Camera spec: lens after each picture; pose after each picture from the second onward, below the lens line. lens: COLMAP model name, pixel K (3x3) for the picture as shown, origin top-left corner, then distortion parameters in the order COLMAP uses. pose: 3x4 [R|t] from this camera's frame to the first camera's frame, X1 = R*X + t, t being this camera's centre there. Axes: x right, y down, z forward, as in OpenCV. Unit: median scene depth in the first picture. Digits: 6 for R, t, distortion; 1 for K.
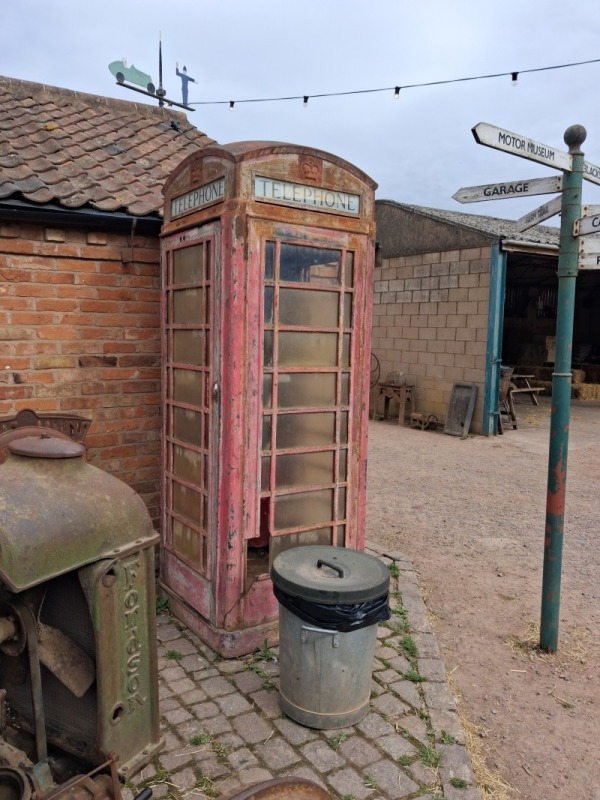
lens RADIAL K [[630.8, 0, 299.4], [0, 630.8, 396.8], [0, 0, 1]] dist [-0.006510, -0.001047]
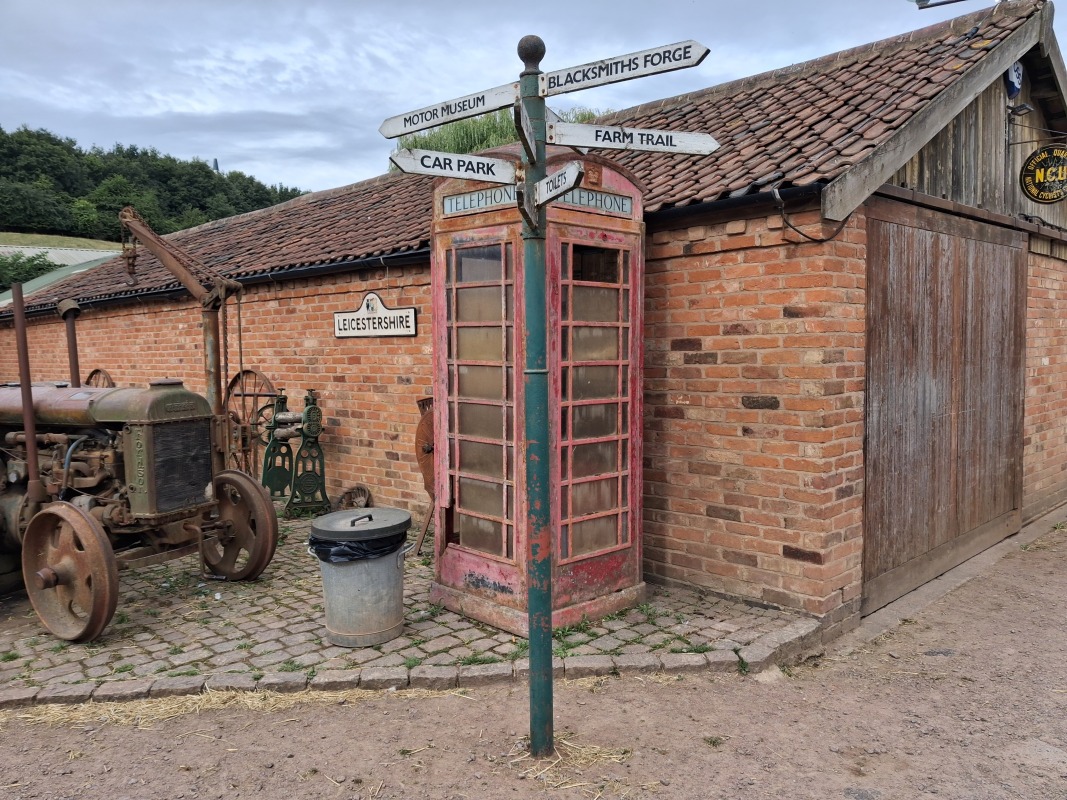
lens RADIAL K [[863.2, 0, 555.7], [0, 863.2, 400.1], [0, 0, 1]] dist [0.004807, -0.000981]
pose [[0.180289, 0.041700, -0.982729, 1.458225], [-0.082679, 0.996208, 0.027103, -0.030817], [0.980133, 0.076364, 0.183053, 0.868470]]
